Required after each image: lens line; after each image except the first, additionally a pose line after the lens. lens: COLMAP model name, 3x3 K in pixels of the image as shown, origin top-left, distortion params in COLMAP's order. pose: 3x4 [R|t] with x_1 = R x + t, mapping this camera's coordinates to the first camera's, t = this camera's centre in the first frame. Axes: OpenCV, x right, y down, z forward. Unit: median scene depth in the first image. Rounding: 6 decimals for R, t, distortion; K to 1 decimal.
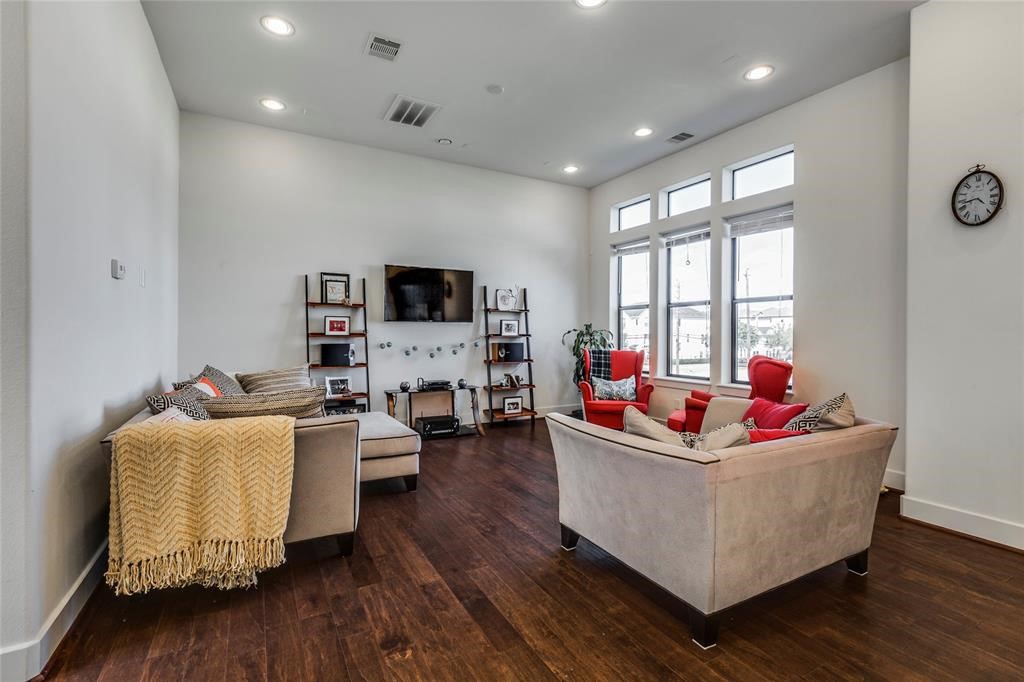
lens RADIAL K [[447.8, 0, 490.3], [0, 447.8, 338.9], [0, 0, 1]] dist [-0.000834, -0.000712]
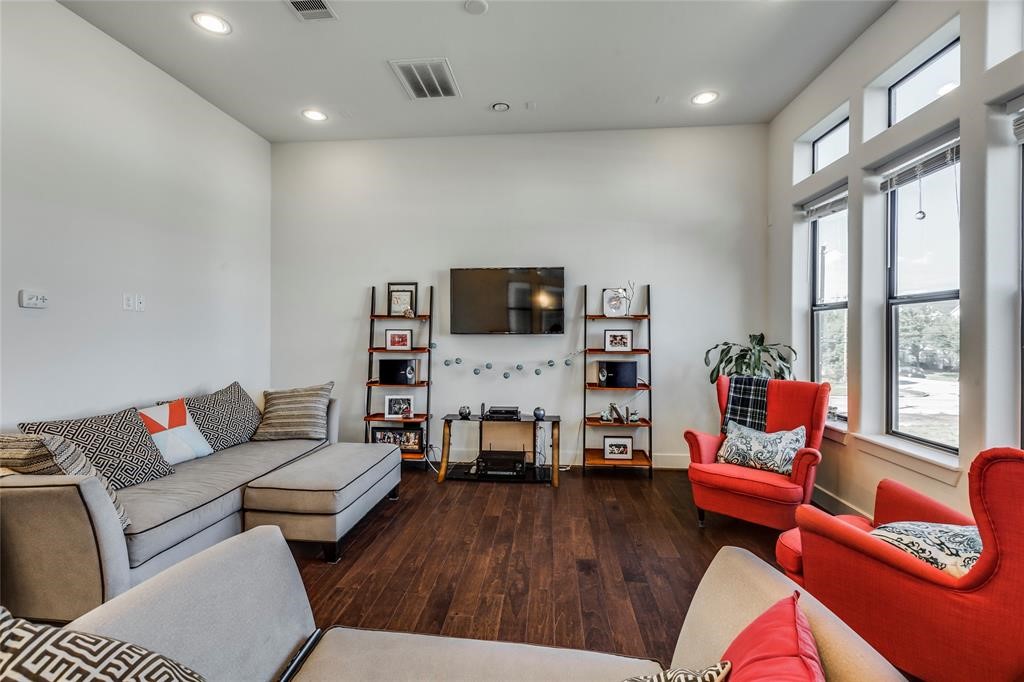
lens RADIAL K [[447.8, 0, 503.5], [0, 447.8, 339.7], [0, 0, 1]] dist [-0.000834, -0.000712]
pose [[0.844536, 0.003279, -0.535489, 0.300624], [-0.003603, 0.999993, 0.000442, -0.028069], [0.535487, 0.001556, 0.844542, 0.310577]]
